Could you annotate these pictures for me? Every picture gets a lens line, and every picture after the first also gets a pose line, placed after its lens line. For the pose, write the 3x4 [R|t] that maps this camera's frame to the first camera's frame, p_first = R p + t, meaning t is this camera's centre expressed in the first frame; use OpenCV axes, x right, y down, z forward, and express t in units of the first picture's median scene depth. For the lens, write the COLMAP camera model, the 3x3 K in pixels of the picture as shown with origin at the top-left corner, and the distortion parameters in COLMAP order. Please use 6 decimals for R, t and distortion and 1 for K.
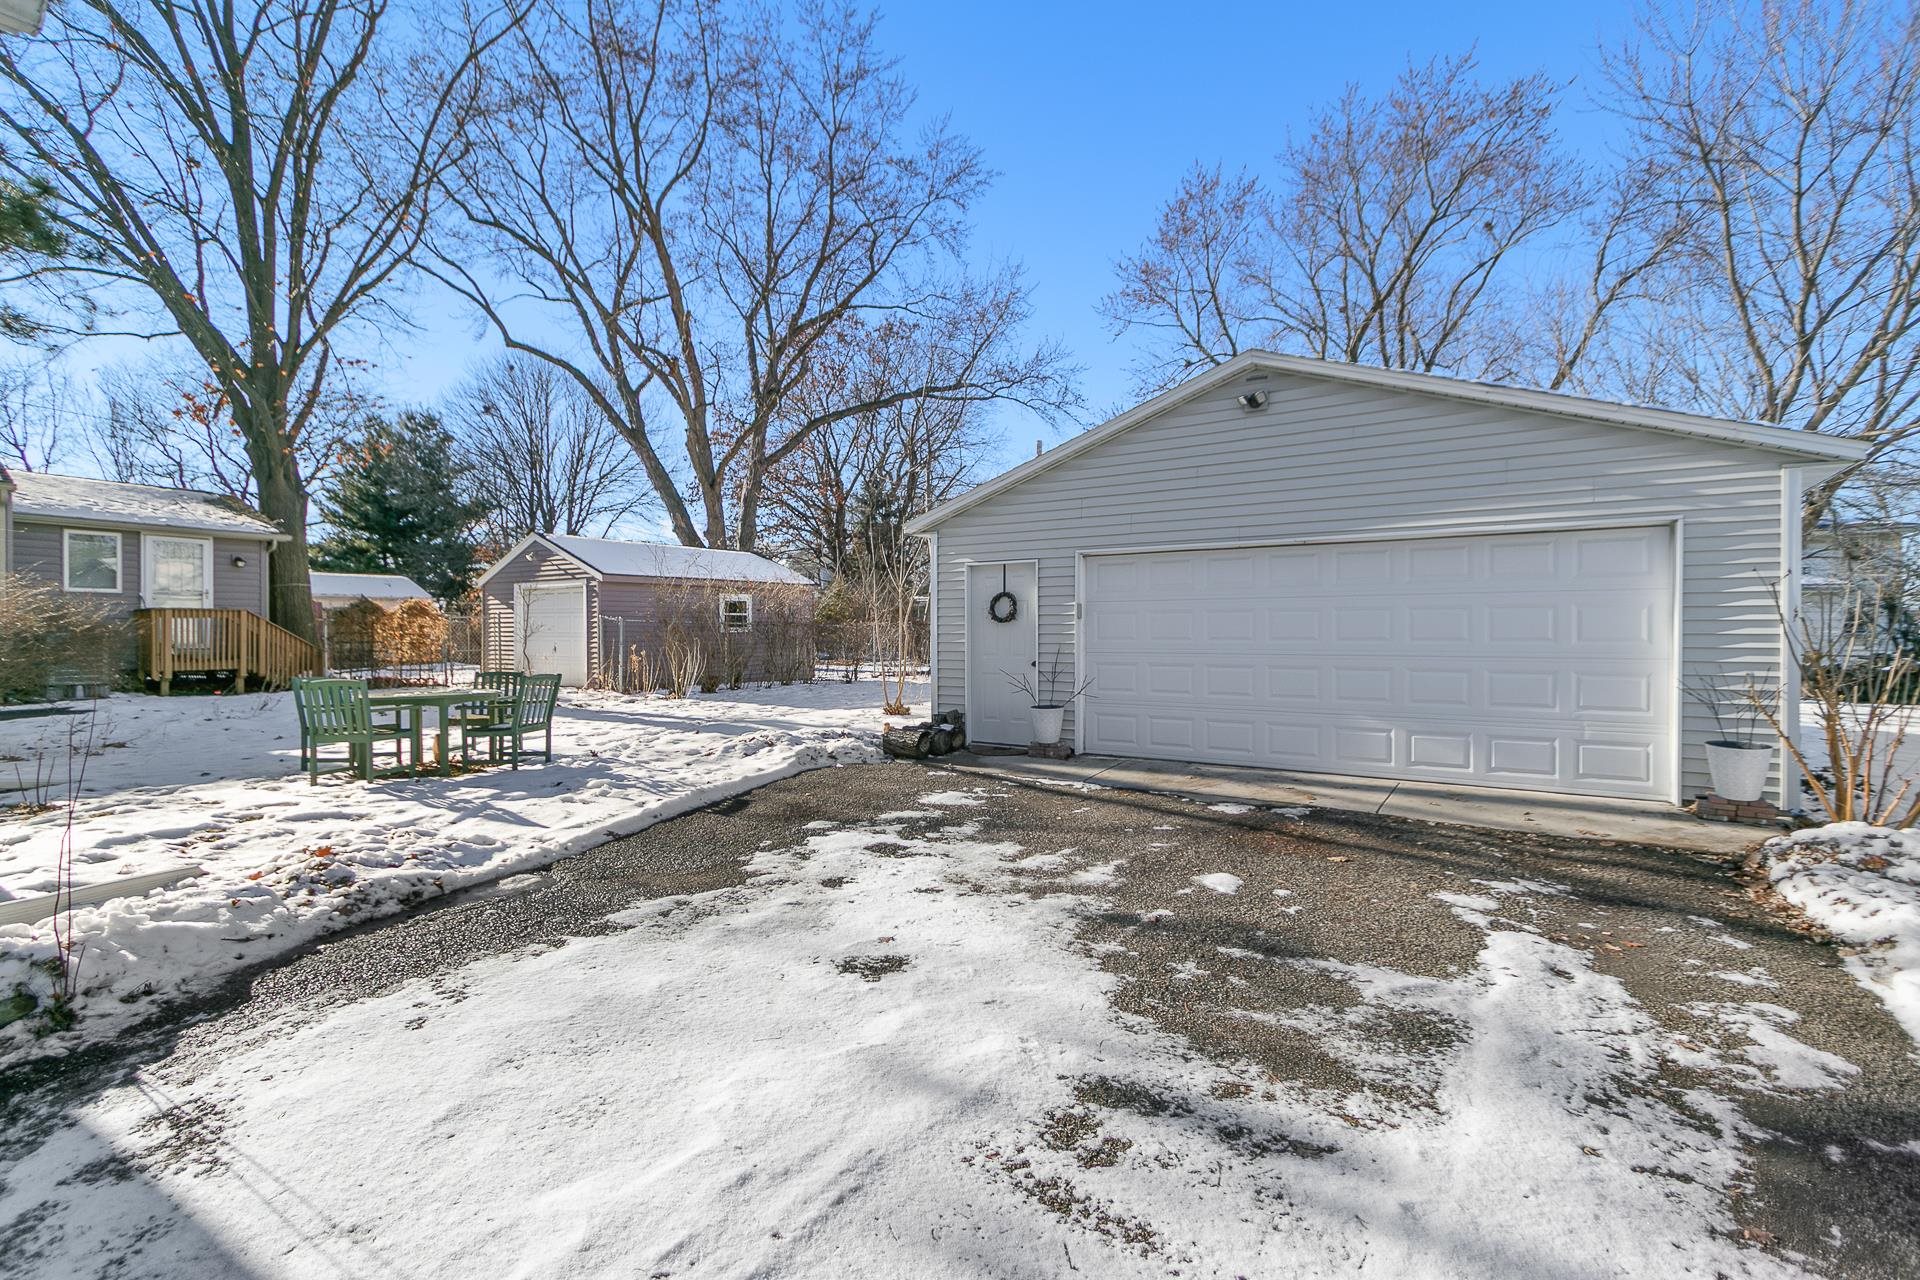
lens RADIAL K [[873.2, 0, 908.0], [0, 873.2, 622.4], [0, 0, 1]] dist [0.003858, -0.000864]
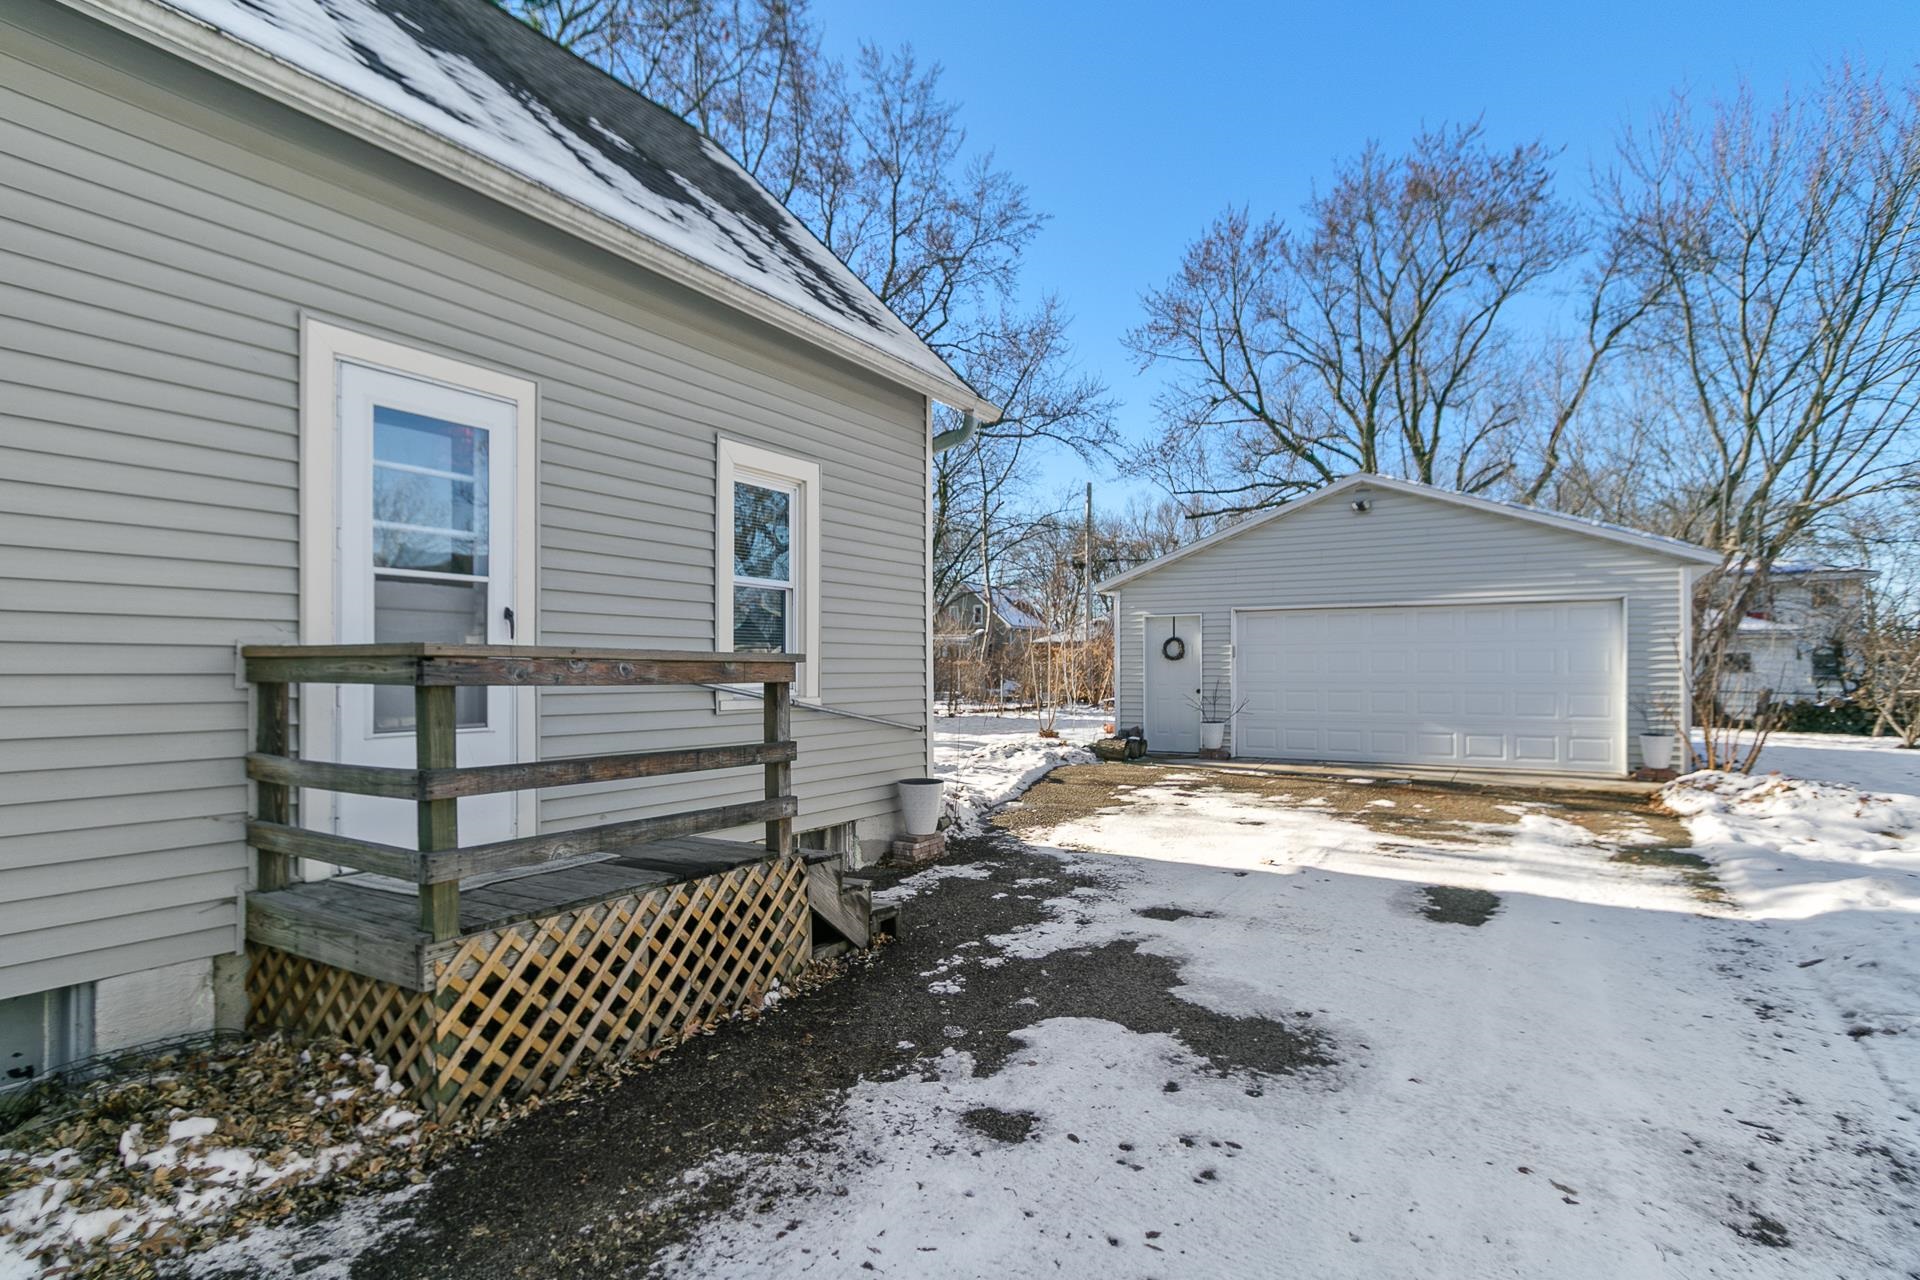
lens RADIAL K [[1083.3, 0, 960.0], [0, 1083.3, 640.0], [0, 0, 1]] dist [0.005126, 0.003350]
pose [[0.991172, 0.005752, 0.132458, -0.217717], [-0.002928, 0.999764, -0.021503, 0.003086], [-0.132551, 0.020925, 0.990955, -0.298398]]
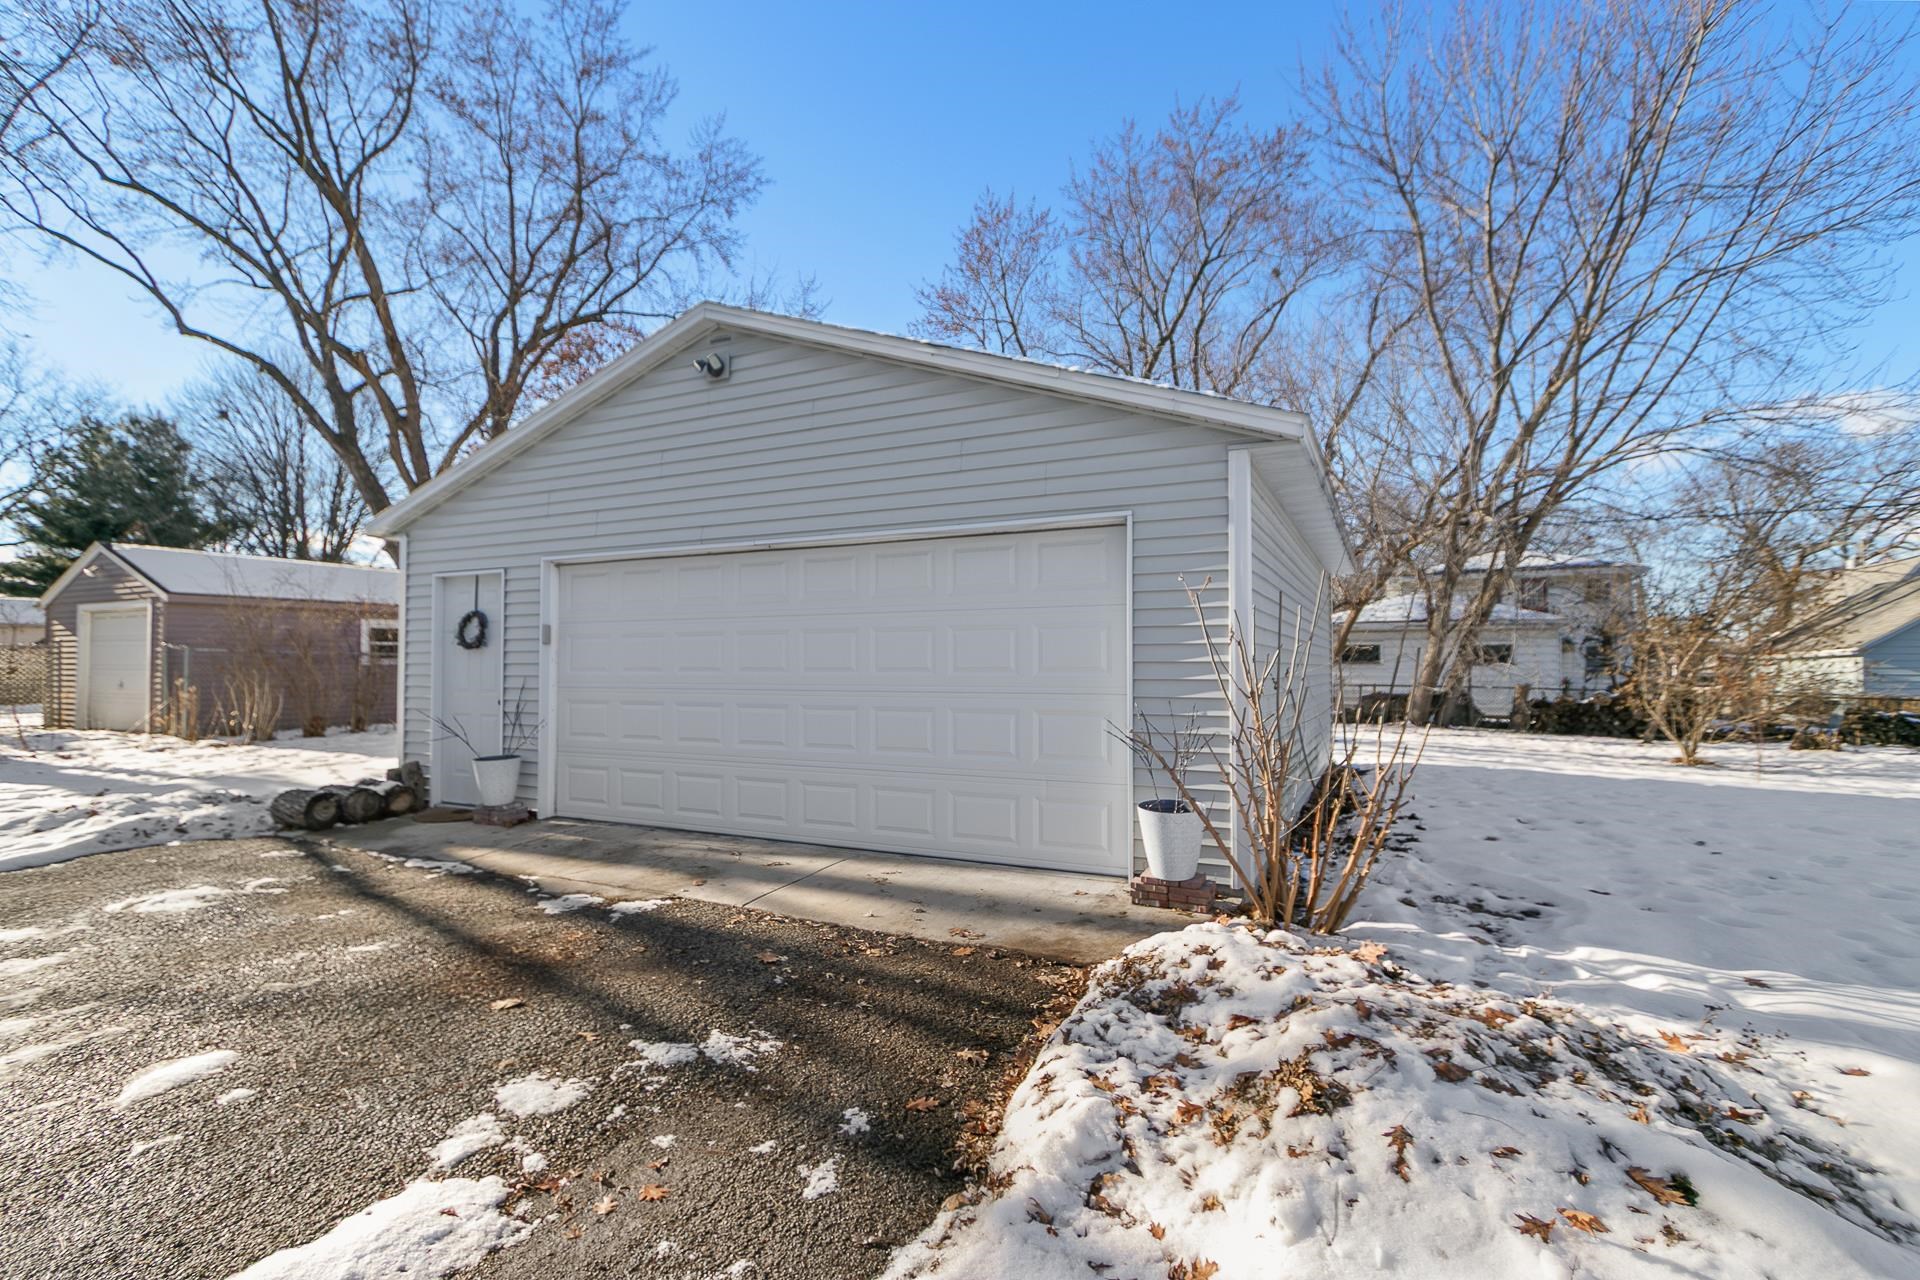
lens RADIAL K [[864.4, 0, 925.9], [0, 864.4, 633.4], [0, 0, 1]] dist [0.001306, -0.006704]
pose [[0.990650, 0.004361, 0.136358, 0.210715], [-0.000609, 0.999620, -0.027548, 0.003320], [-0.136427, 0.027207, 0.990276, 0.091575]]
